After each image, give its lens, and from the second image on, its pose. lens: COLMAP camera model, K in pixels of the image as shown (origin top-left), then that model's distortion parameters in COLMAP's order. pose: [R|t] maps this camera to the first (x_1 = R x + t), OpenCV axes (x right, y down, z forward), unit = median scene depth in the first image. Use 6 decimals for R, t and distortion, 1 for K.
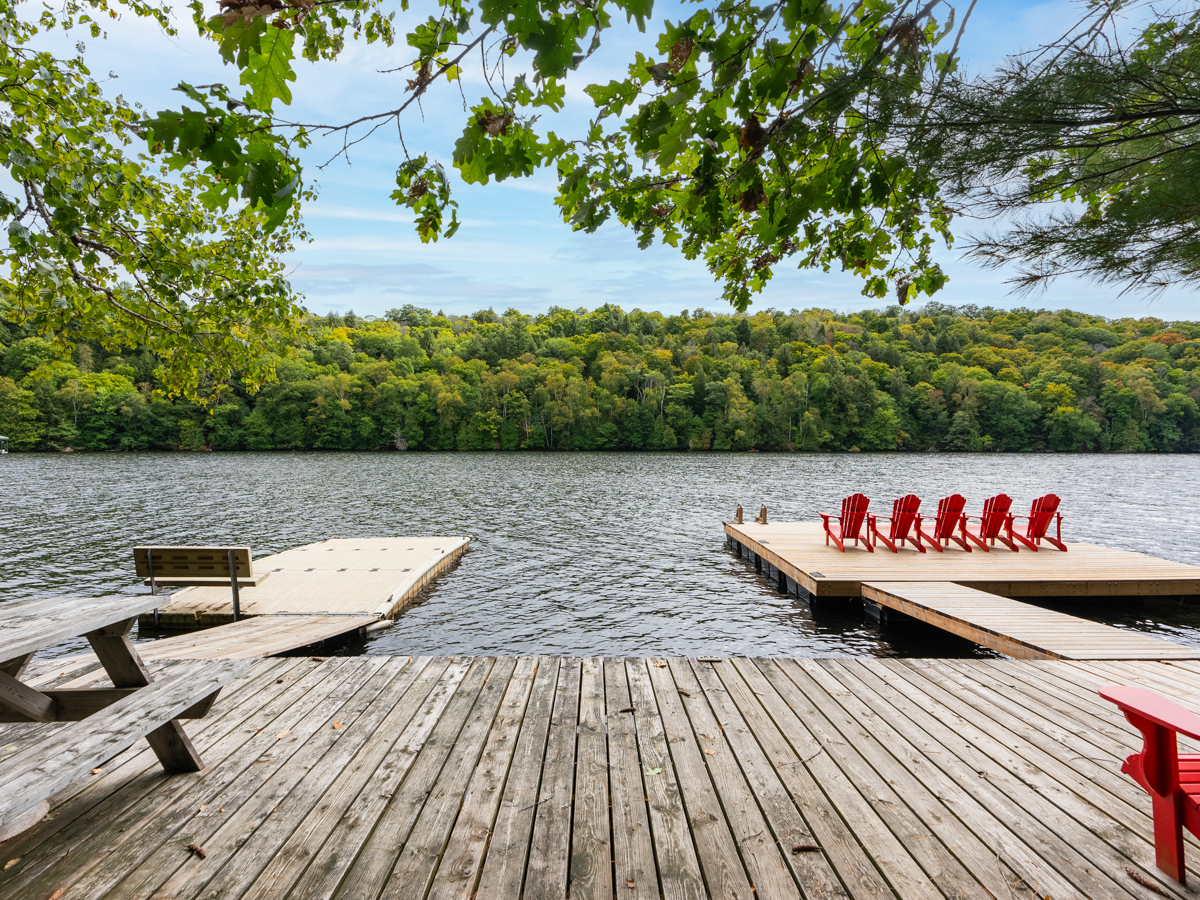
lens RADIAL K [[611.0, 0, 600.0], [0, 611.0, 451.7], [0, 0, 1]] dist [-0.011215, 0.003279]
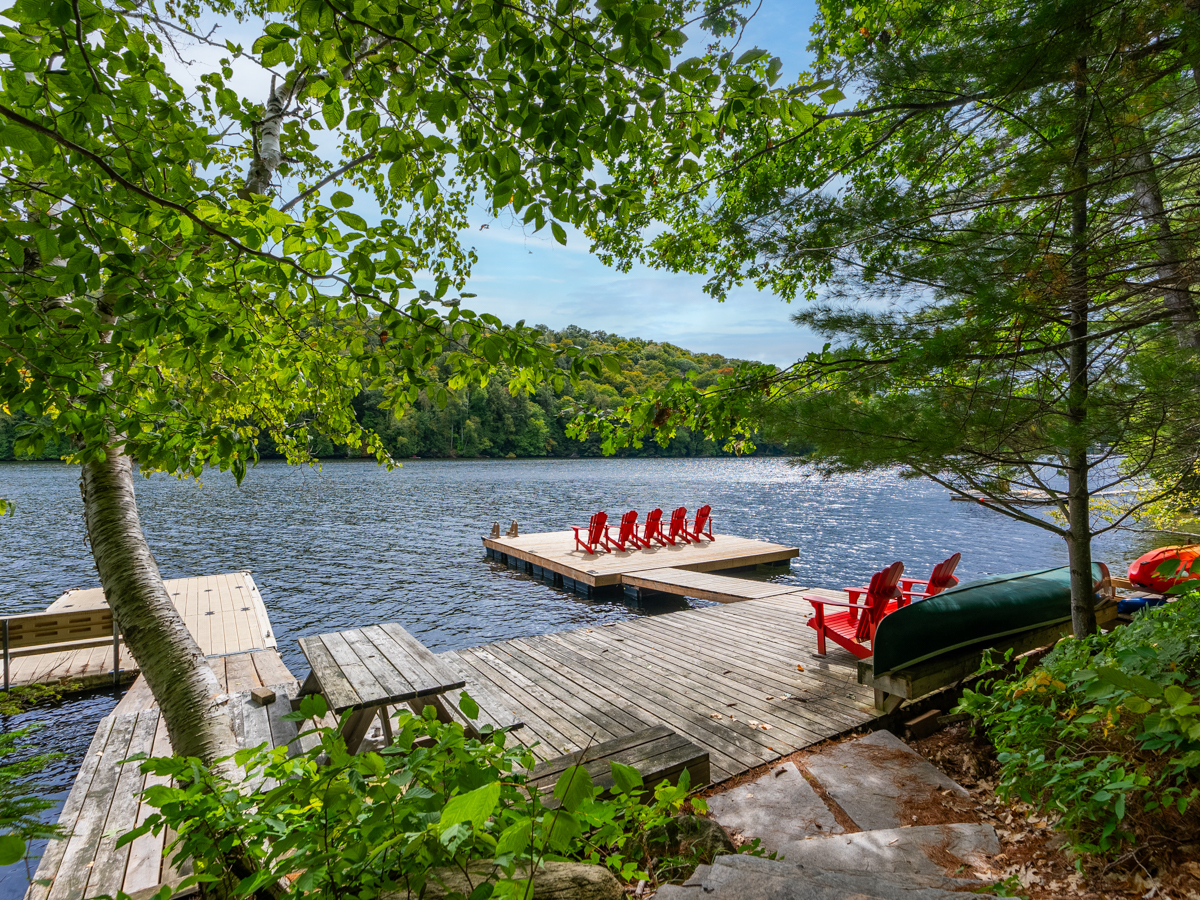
lens RADIAL K [[611.0, 0, 604.5], [0, 611.0, 453.9], [0, 0, 1]] dist [-0.011215, 0.003279]
pose [[0.850852, -0.005588, 0.525376, -0.294354], [0.008773, 0.999955, -0.003573, -0.056544], [-0.525332, 0.007649, 0.850863, -0.192022]]
